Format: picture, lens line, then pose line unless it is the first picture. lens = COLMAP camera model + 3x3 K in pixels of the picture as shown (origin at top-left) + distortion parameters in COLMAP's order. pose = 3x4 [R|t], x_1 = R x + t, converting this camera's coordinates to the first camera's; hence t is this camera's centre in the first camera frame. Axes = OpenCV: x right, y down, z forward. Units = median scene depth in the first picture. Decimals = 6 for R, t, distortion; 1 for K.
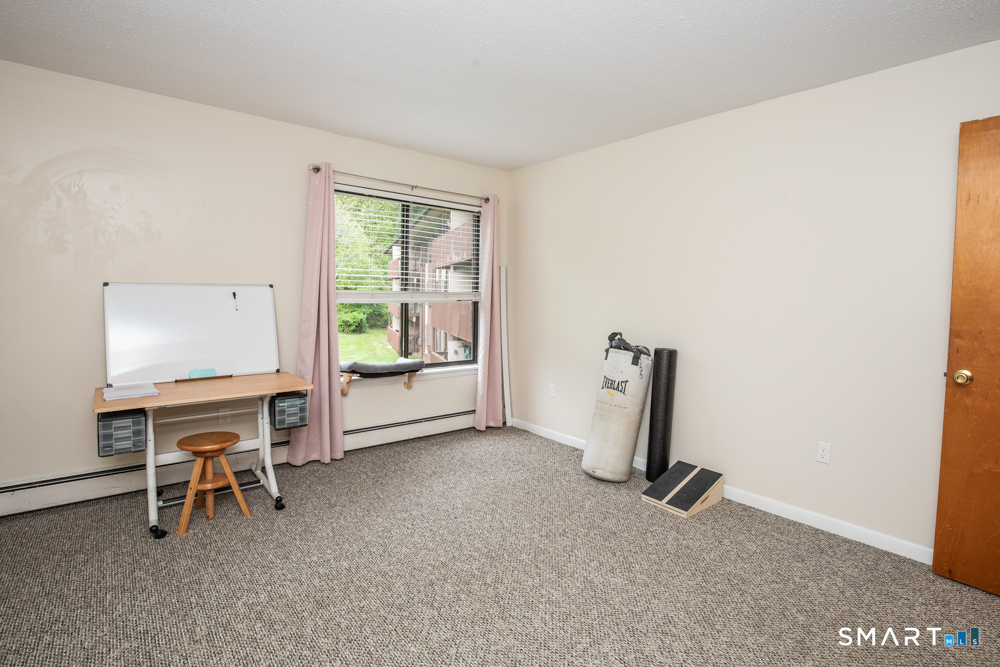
lens RADIAL K [[518.5, 0, 502.2], [0, 518.5, 326.1], [0, 0, 1]] dist [-0.018130, -0.000085]
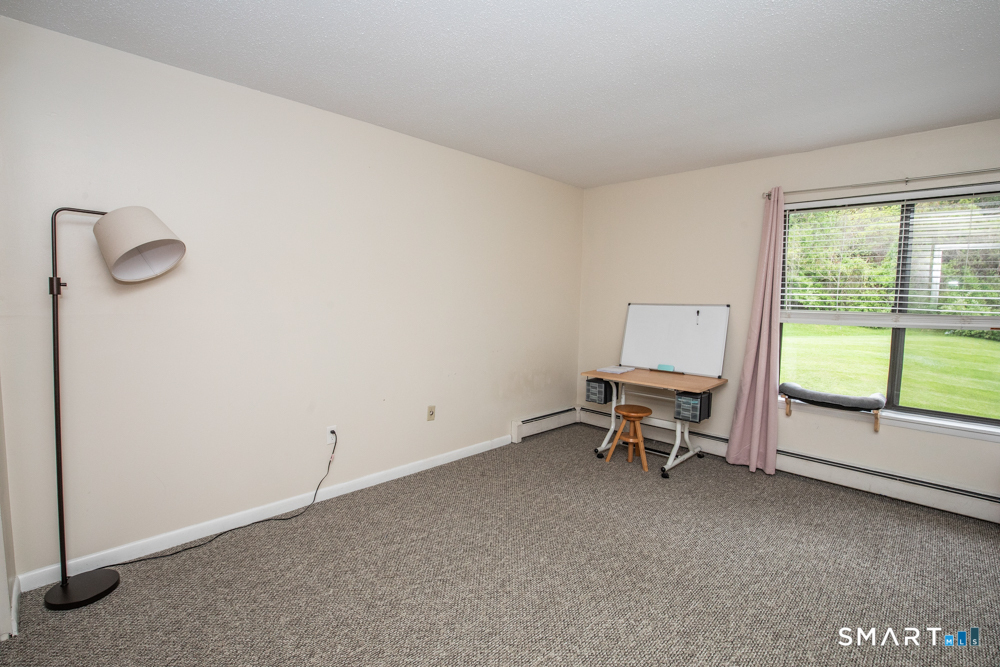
lens RADIAL K [[471.3, 0, 501.1], [0, 471.3, 337.7], [0, 0, 1]] dist [-0.027956, 0.000579]
pose [[0.055306, 0.070052, -0.996009, 0.621160], [-0.074921, 0.995015, 0.065822, -0.038187], [0.995655, 0.070981, 0.060279, 0.439303]]
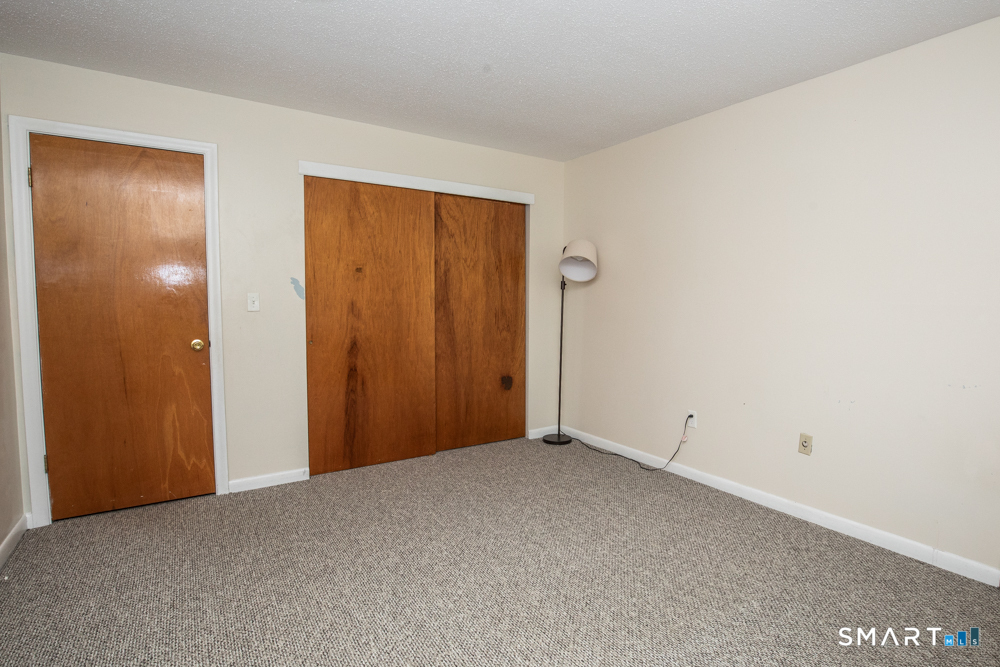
lens RADIAL K [[471.3, 0, 498.7], [0, 471.3, 334.0], [0, 0, 1]] dist [-0.027956, 0.000579]
pose [[-0.987475, -0.043444, 0.151677, -0.082135], [-0.022825, 0.990566, 0.135121, -0.060528], [-0.156116, 0.129967, -0.979151, 1.209368]]
